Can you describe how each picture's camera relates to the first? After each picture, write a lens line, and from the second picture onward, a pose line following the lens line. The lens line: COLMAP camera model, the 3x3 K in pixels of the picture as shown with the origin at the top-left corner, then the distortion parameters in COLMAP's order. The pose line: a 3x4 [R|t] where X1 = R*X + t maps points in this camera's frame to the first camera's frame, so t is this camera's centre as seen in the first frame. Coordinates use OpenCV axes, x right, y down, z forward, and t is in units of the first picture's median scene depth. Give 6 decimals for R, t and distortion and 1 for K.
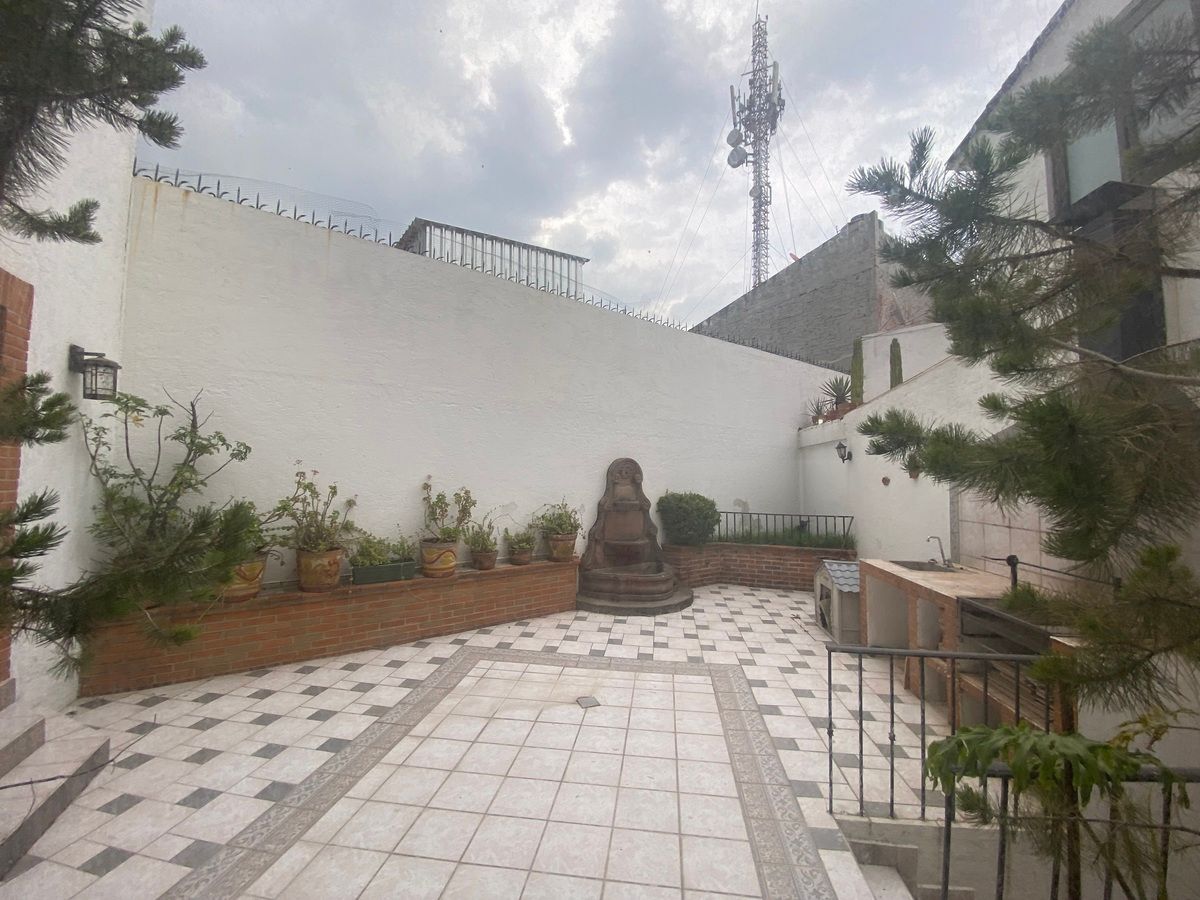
lens RADIAL K [[497.9, 0, 598.5], [0, 497.9, 453.9], [0, 0, 1]] dist [0.006313, -0.013836]
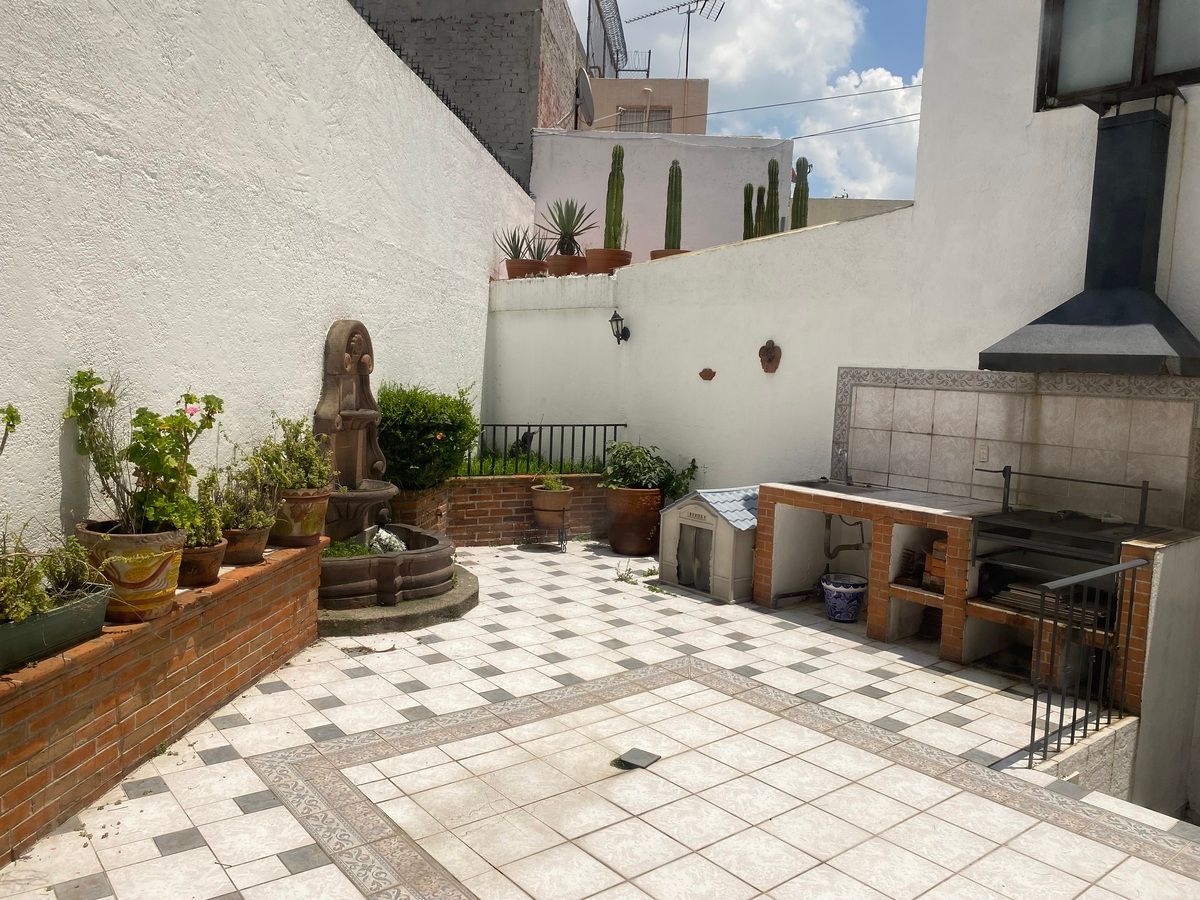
lens RADIAL K [[920.8, 0, 602.0], [0, 920.8, 444.0], [0, 0, 1]] dist [0.006831, -0.016618]
pose [[0.690540, -0.054876, 0.721210, -0.631654], [-0.052019, 0.990768, 0.125194, 0.001041], [-0.721422, -0.123968, 0.681310, 0.277924]]
